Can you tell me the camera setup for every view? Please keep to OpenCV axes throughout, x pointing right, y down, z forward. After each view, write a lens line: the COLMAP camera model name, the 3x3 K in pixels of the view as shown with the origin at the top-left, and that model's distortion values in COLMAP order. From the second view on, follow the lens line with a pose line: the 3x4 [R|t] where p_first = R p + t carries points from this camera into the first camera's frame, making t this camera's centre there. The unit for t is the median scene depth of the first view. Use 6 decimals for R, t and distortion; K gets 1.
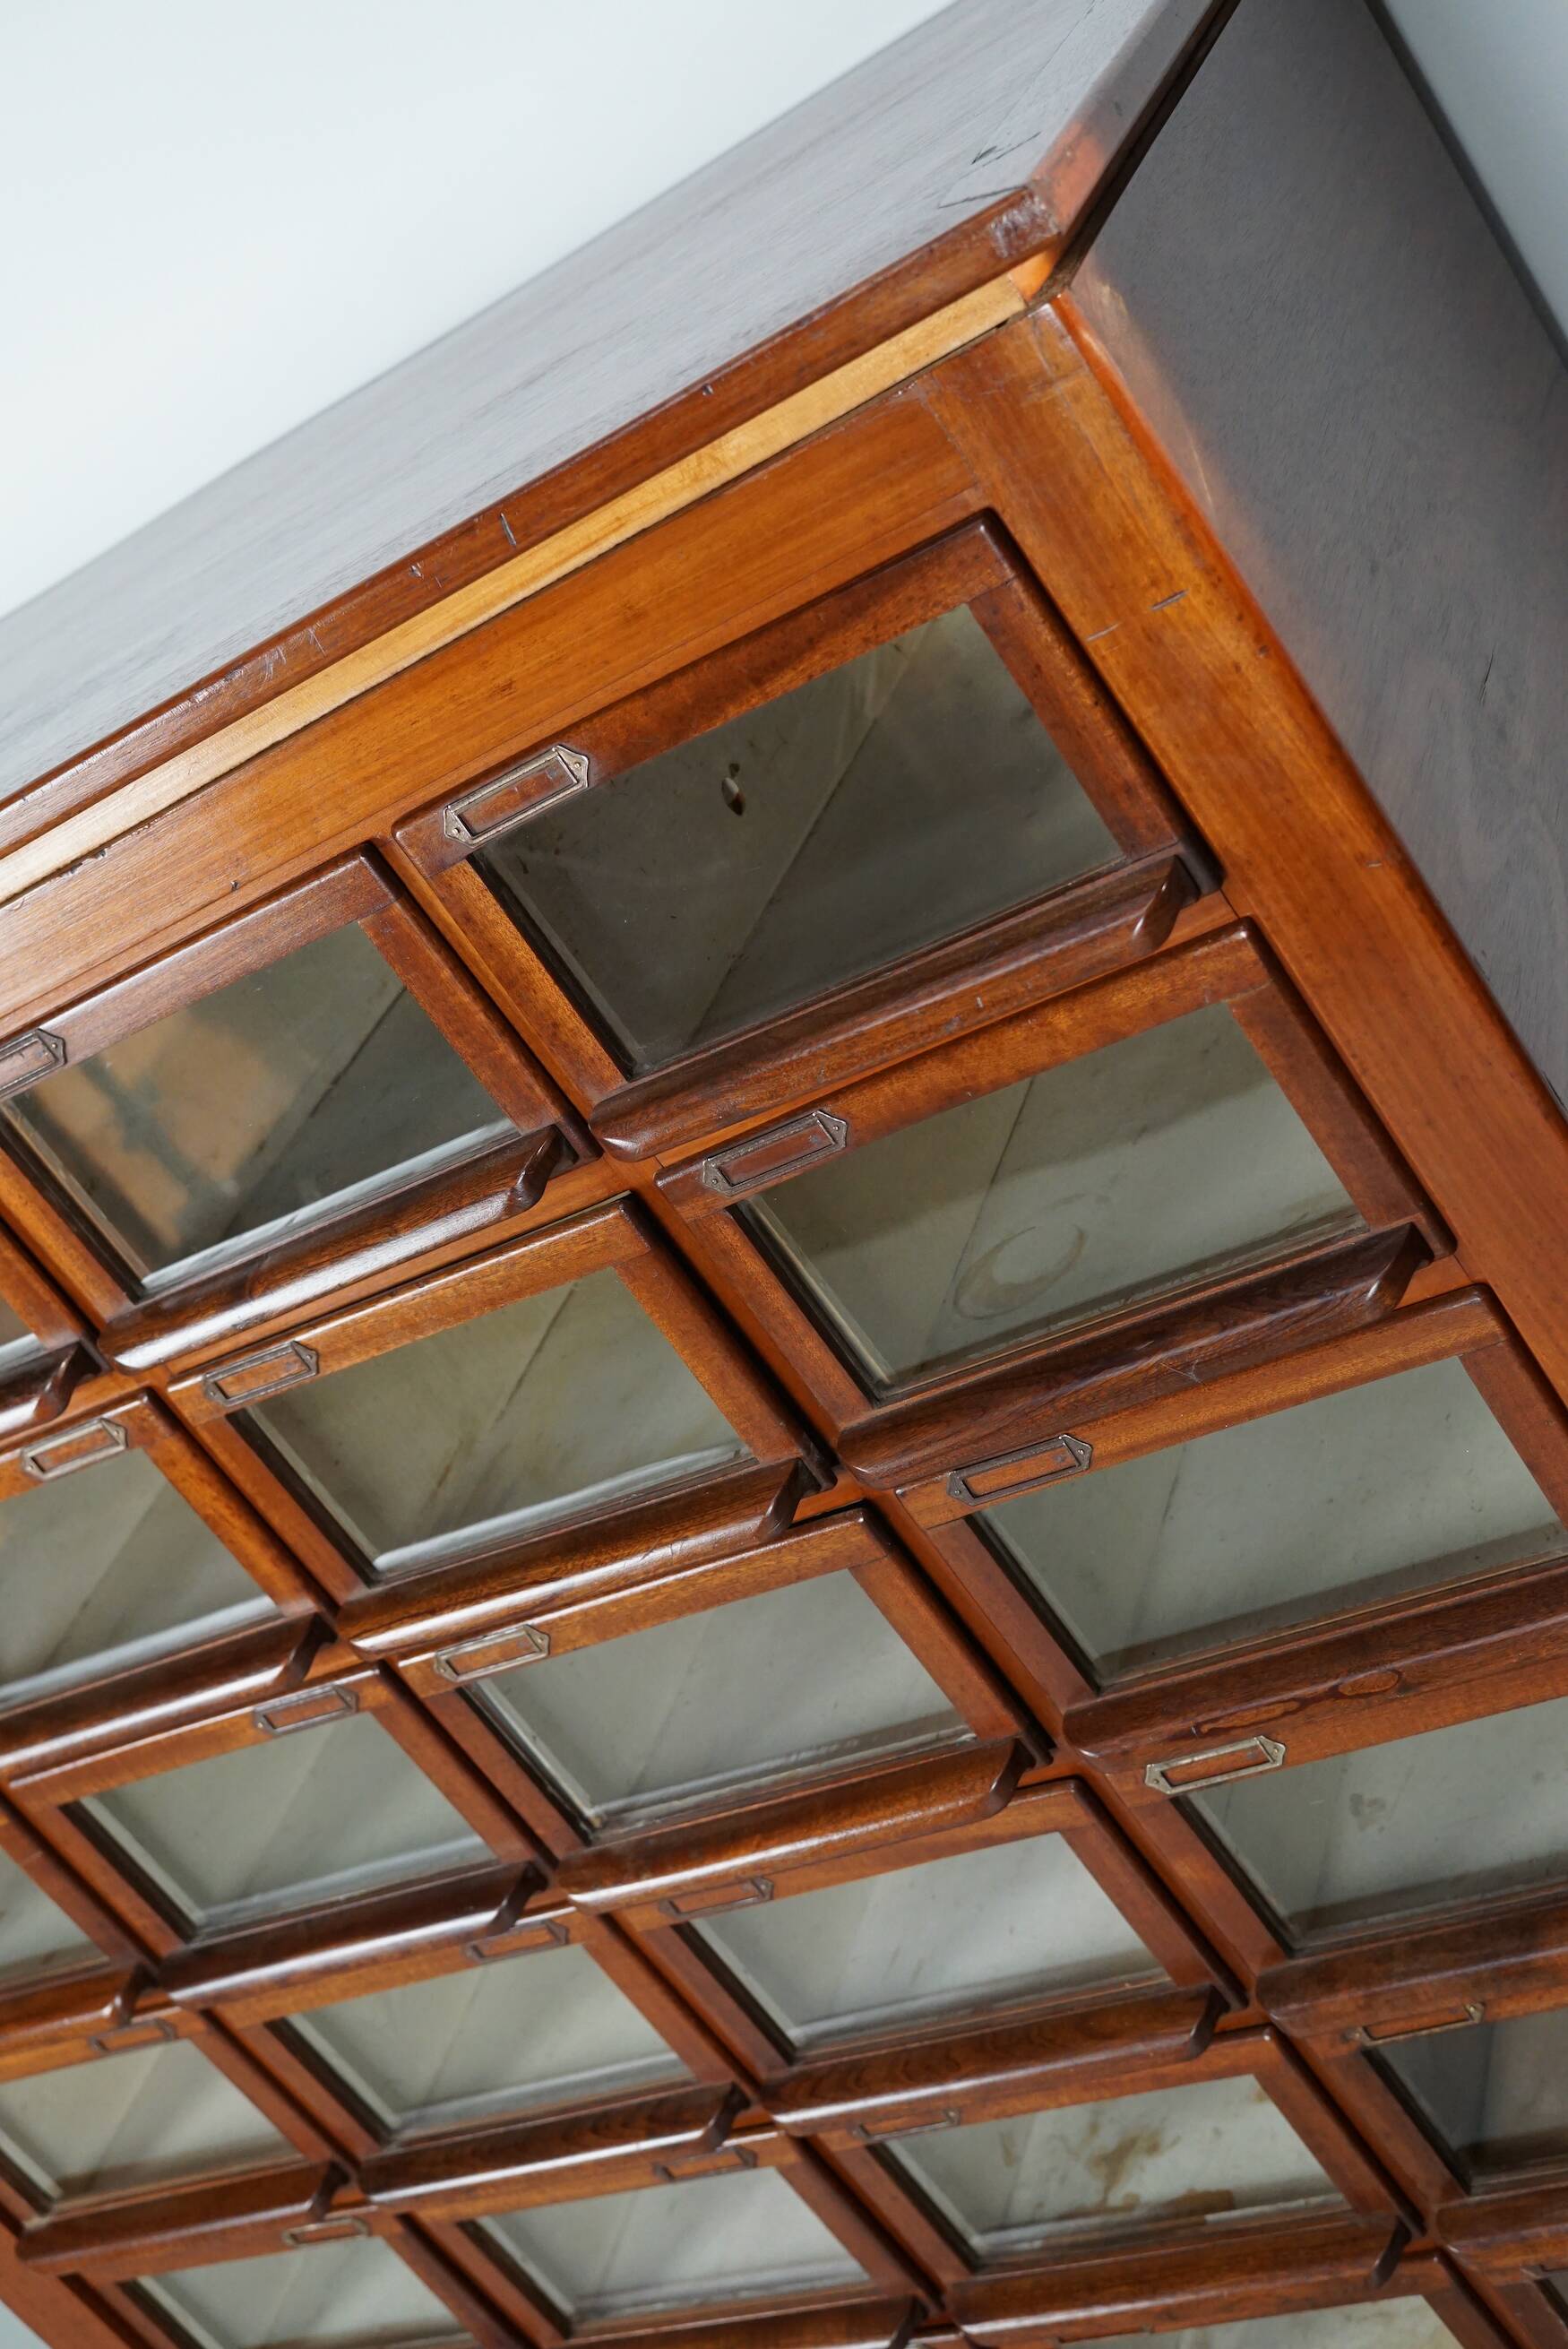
lens RADIAL K [[3024.5, 0, 780.1], [0, 3024.5, 1169.7], [0, 0, 1]] dist [-0.091850, 0.000000]
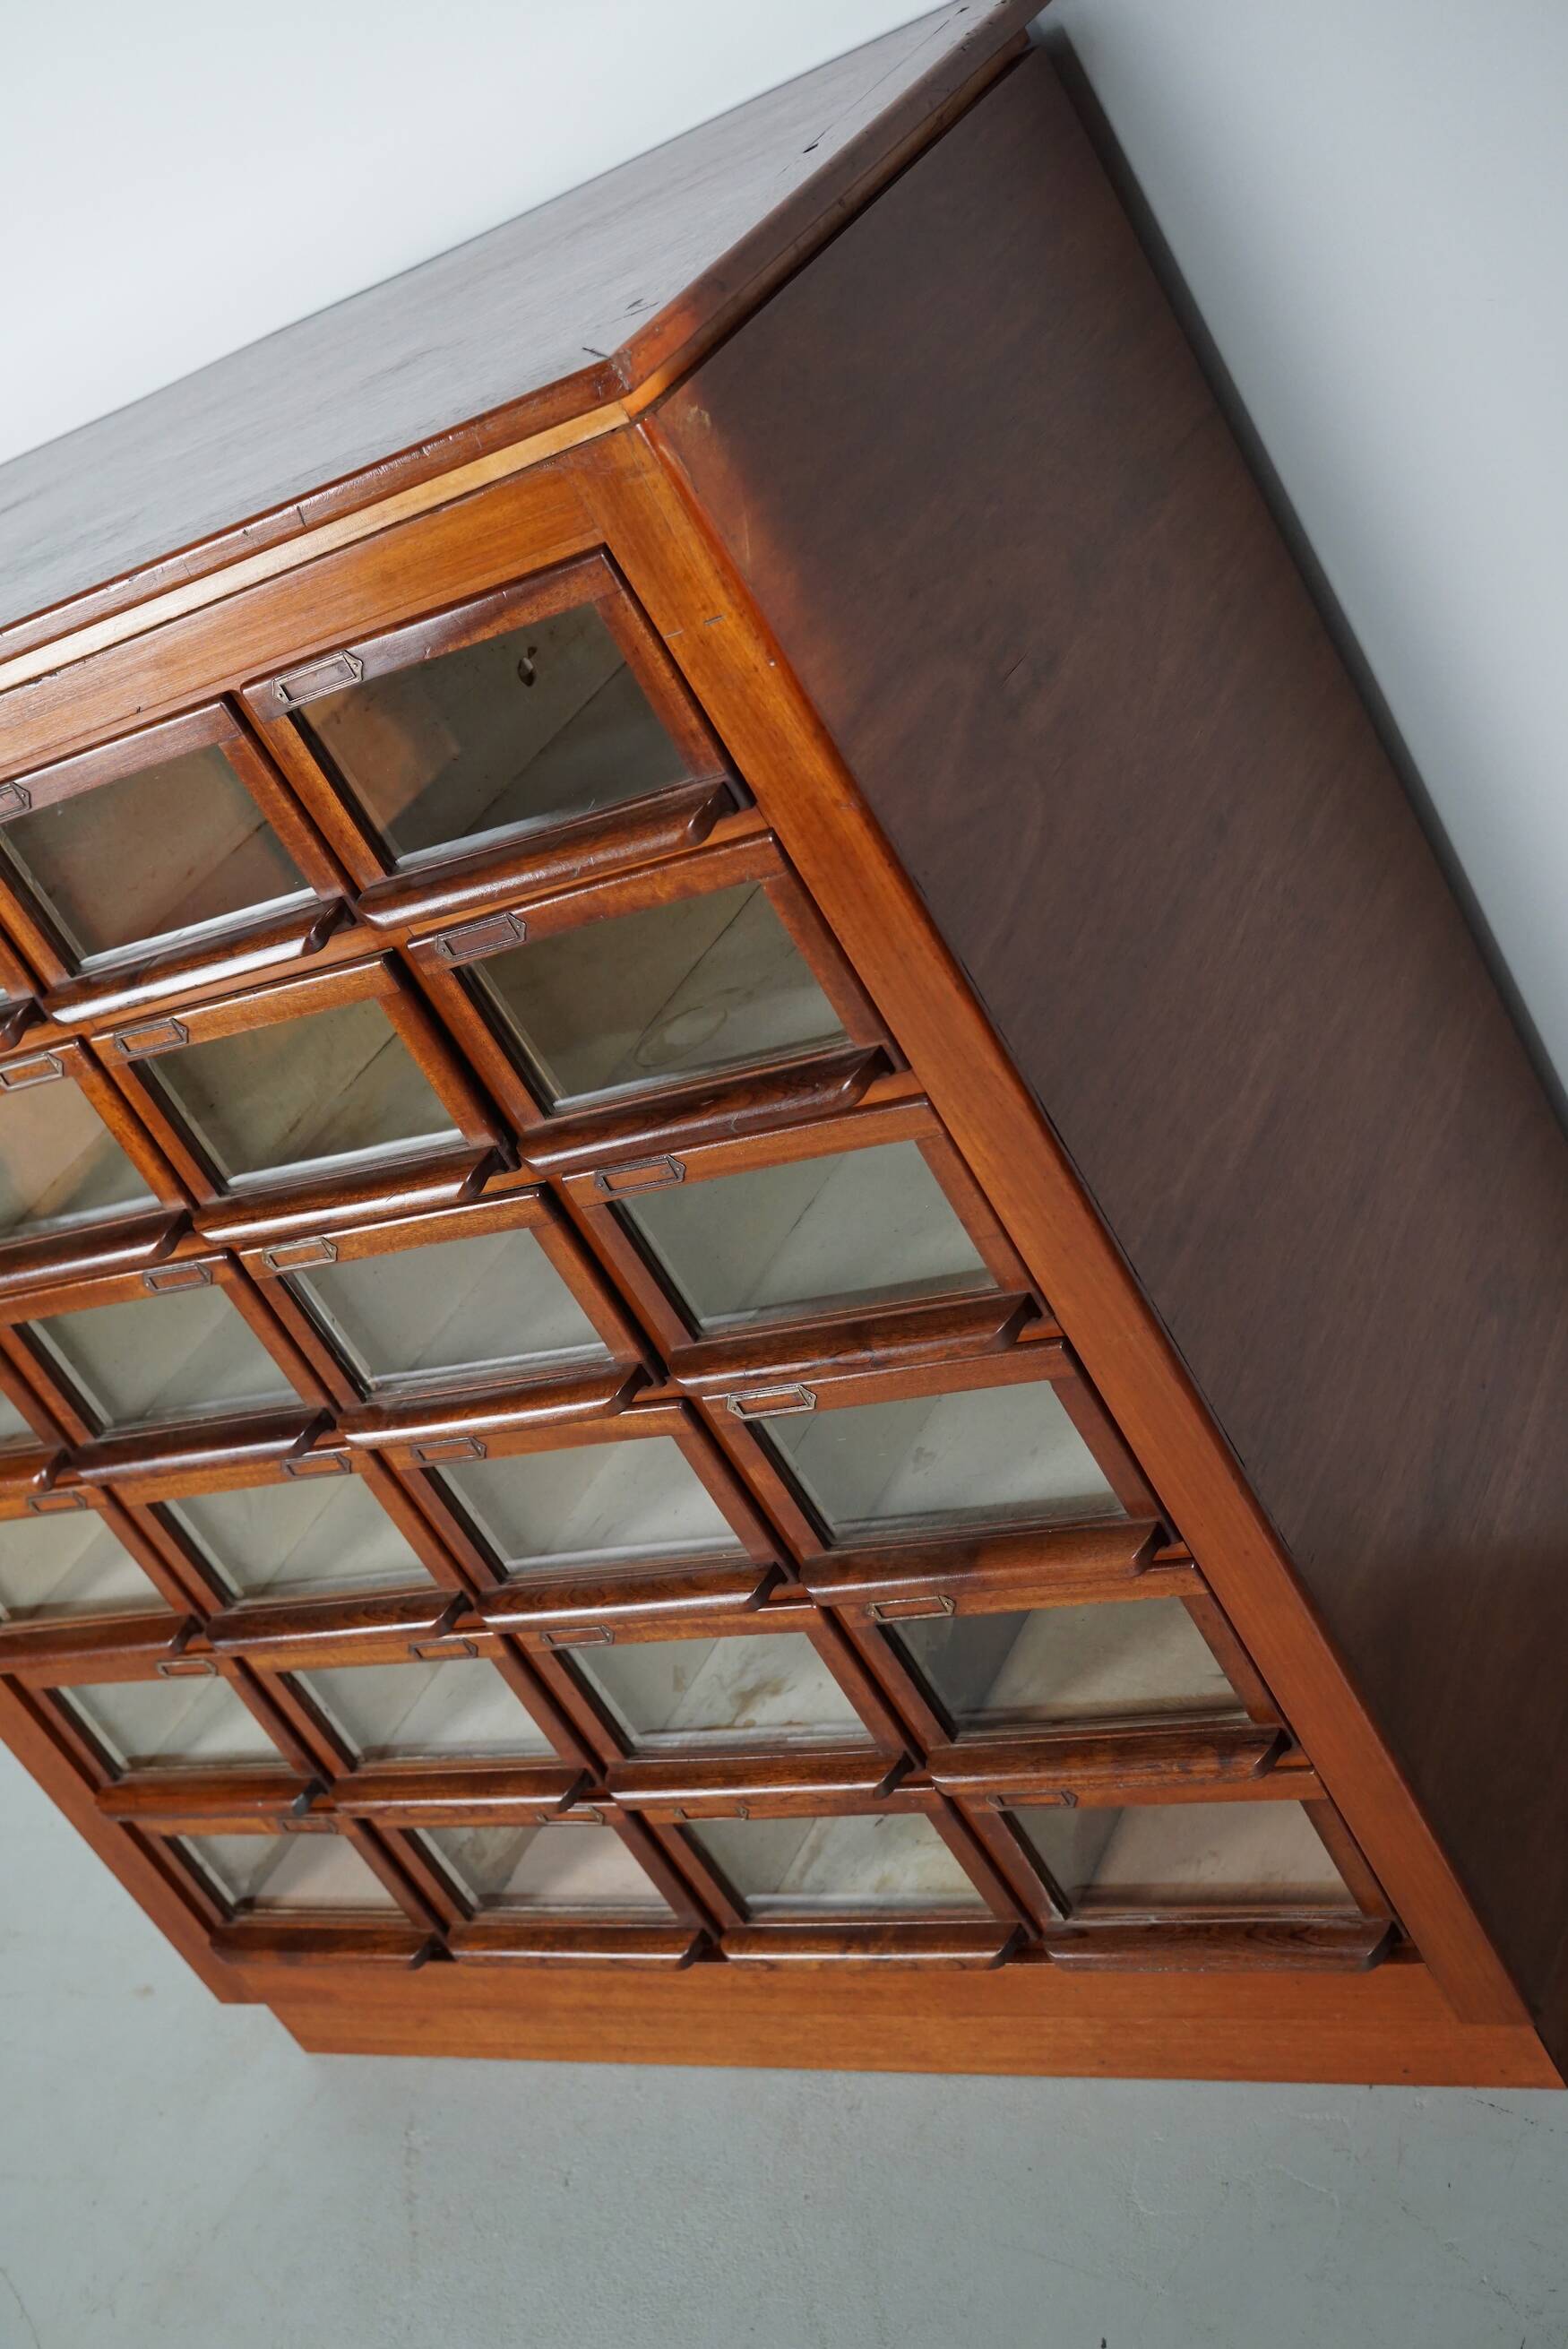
lens RADIAL K [[3024.5, 0, 774.8], [0, 3024.5, 1180.6], [0, 0, 1]] dist [-0.091850, 0.000000]
pose [[0.988123, 0.137651, -0.068302, 0.236798], [-0.129333, 0.985016, 0.114088, -0.069504], [0.082983, -0.103900, 0.991120, -0.413760]]
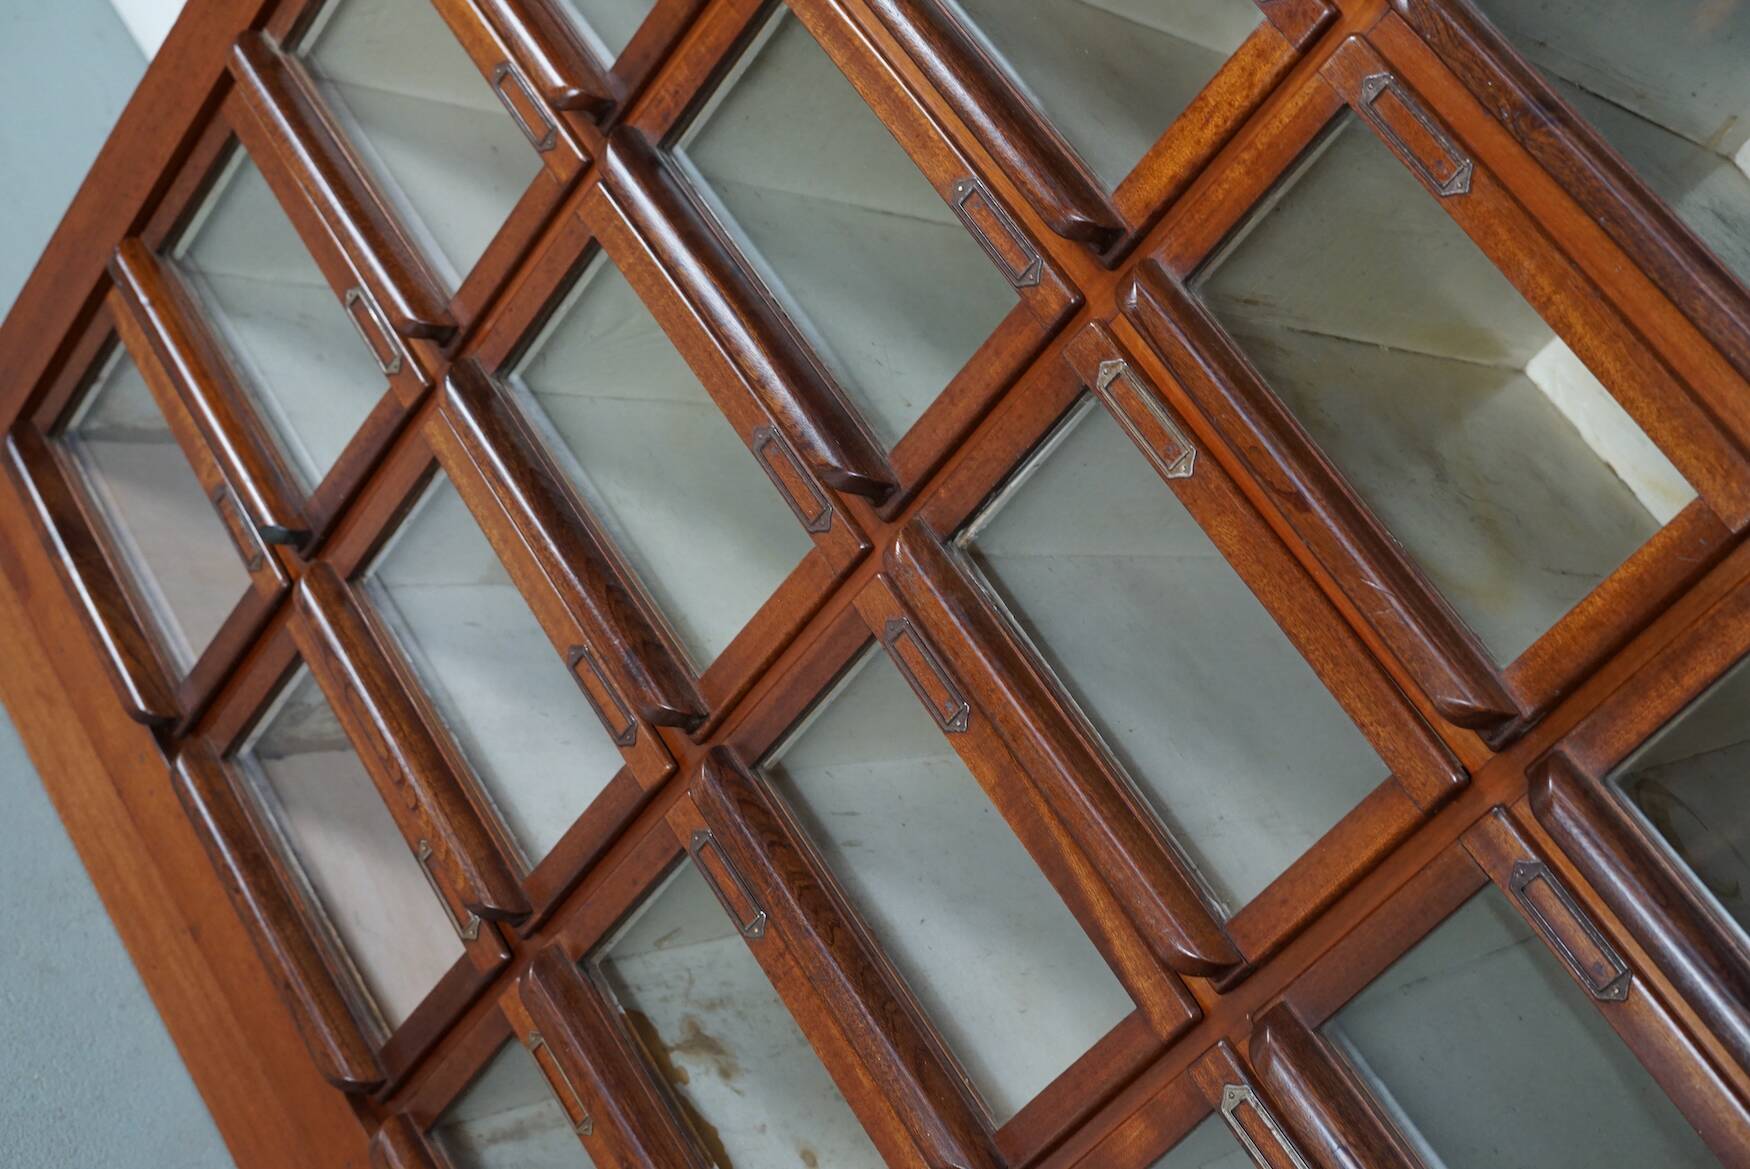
lens RADIAL K [[2253.5, 0, 882.5], [0, 2253.5, 554.7], [0, 0, 1]] dist [-0.091850, 0.000000]
pose [[0.269350, 0.948833, 0.164823, -0.217822], [-0.962432, 0.271302, 0.010982, 0.271728], [-0.034297, -0.161589, 0.986262, 0.294373]]
